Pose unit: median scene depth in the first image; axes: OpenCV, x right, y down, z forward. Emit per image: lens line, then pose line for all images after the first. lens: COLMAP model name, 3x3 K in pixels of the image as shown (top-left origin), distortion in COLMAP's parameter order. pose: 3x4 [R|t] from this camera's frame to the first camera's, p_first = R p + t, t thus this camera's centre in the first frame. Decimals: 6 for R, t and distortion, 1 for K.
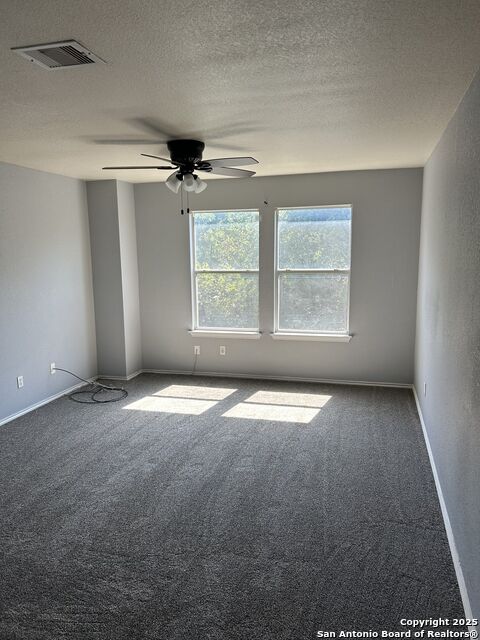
lens RADIAL K [[483.5, 0, 239.8], [0, 483.5, 319.2], [0, 0, 1]] dist [0.052395, -0.044441]
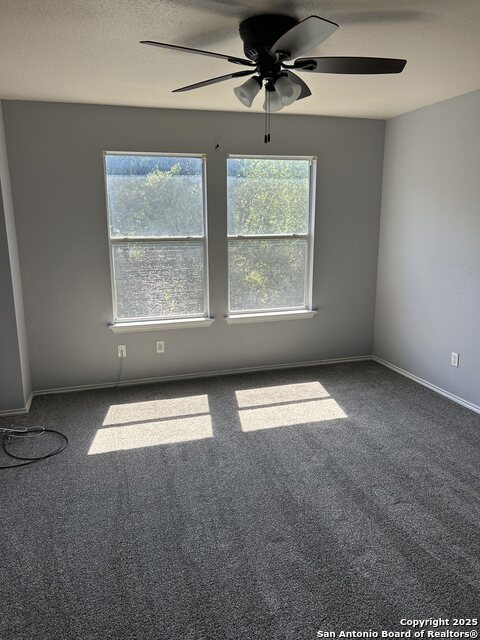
lens RADIAL K [[483.5, 0, 239.7], [0, 483.5, 319.3], [0, 0, 1]] dist [0.052395, -0.044441]
pose [[0.846708, -0.107274, 0.521132, -0.333861], [0.077901, 0.993903, 0.078023, -0.027588], [-0.526325, -0.025466, 0.849902, 0.318710]]
